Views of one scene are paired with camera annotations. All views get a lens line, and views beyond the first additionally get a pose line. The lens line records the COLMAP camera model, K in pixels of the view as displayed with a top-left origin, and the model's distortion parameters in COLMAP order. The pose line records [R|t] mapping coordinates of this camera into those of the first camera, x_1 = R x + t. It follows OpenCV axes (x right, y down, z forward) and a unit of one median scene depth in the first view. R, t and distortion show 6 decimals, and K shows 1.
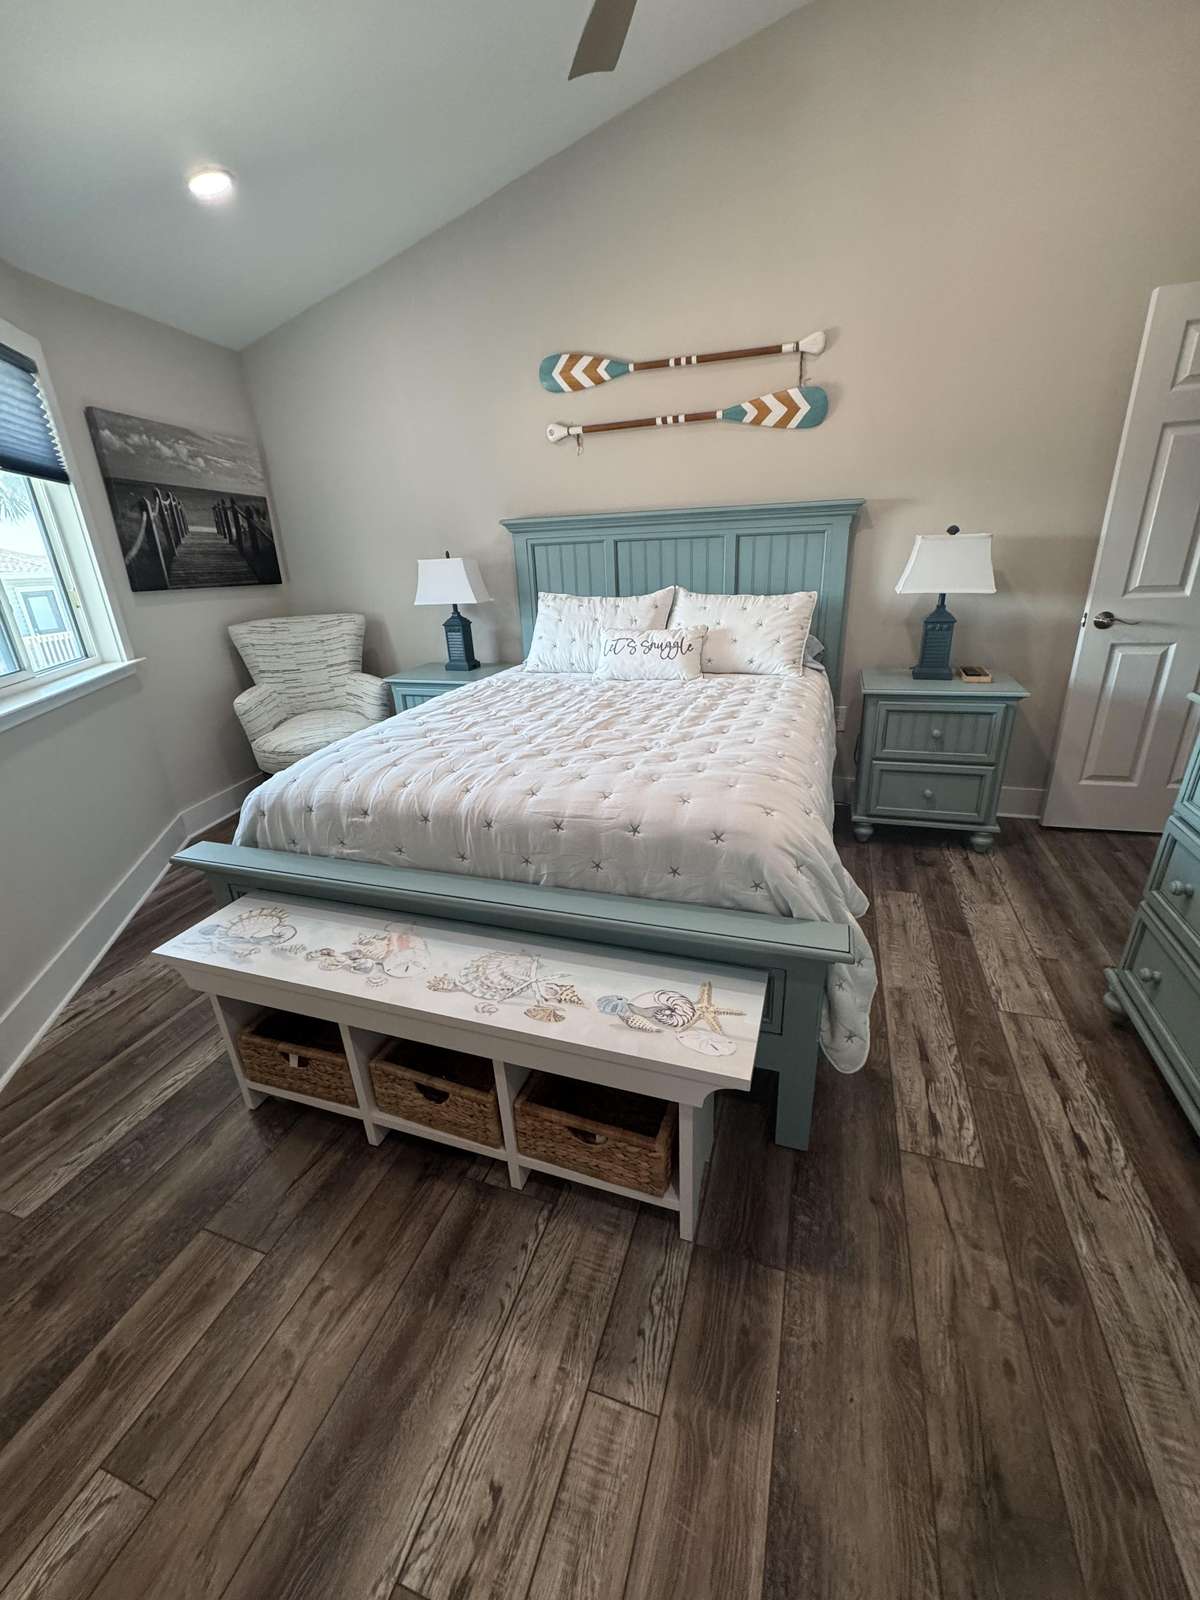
lens RADIAL K [[635.0, 0, 596.9], [0, 635.0, 795.1], [0, 0, 1]] dist [-0.000877, -0.000579]
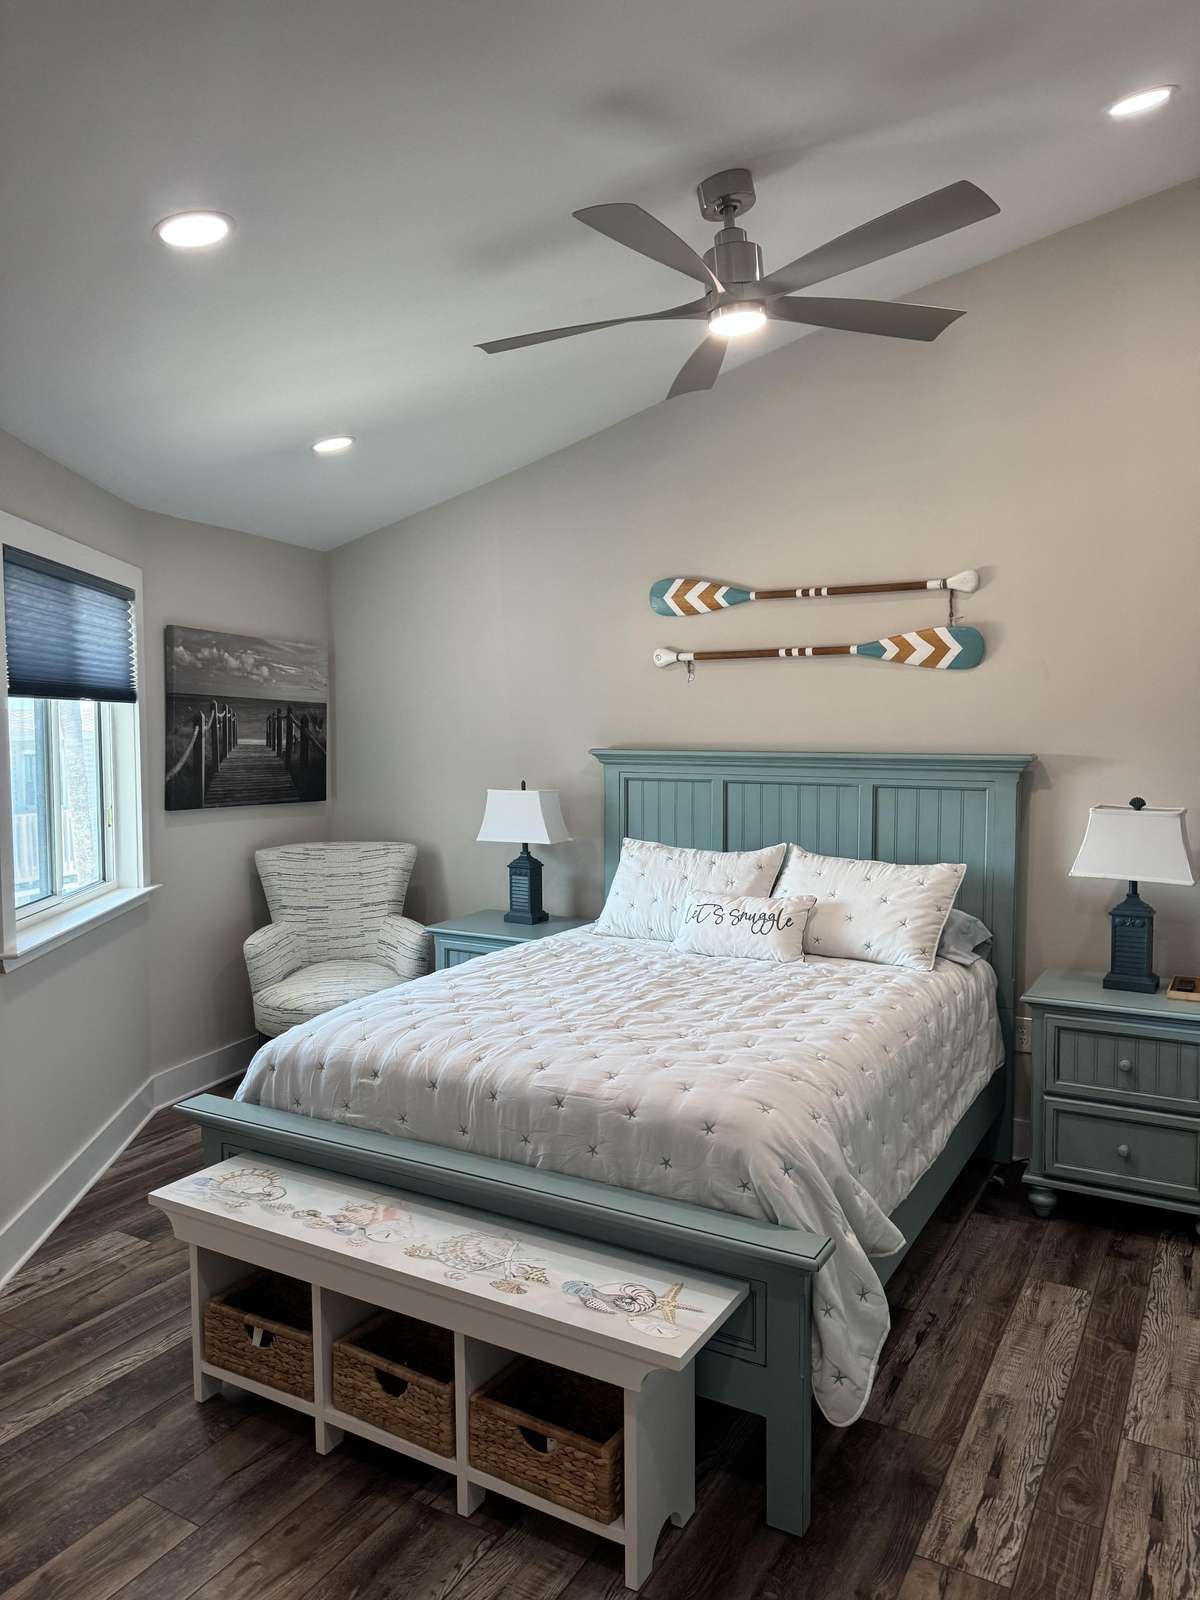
lens RADIAL K [[1151.7, 0, 608.1], [0, 1151.7, 795.9], [0, 0, 1]] dist [0.118951, -0.160007]
pose [[0.981009, 0.057379, -0.185283, 0.225769], [-0.108721, 0.953741, -0.280282, 0.064086], [0.160629, 0.295103, 0.941866, -0.580051]]
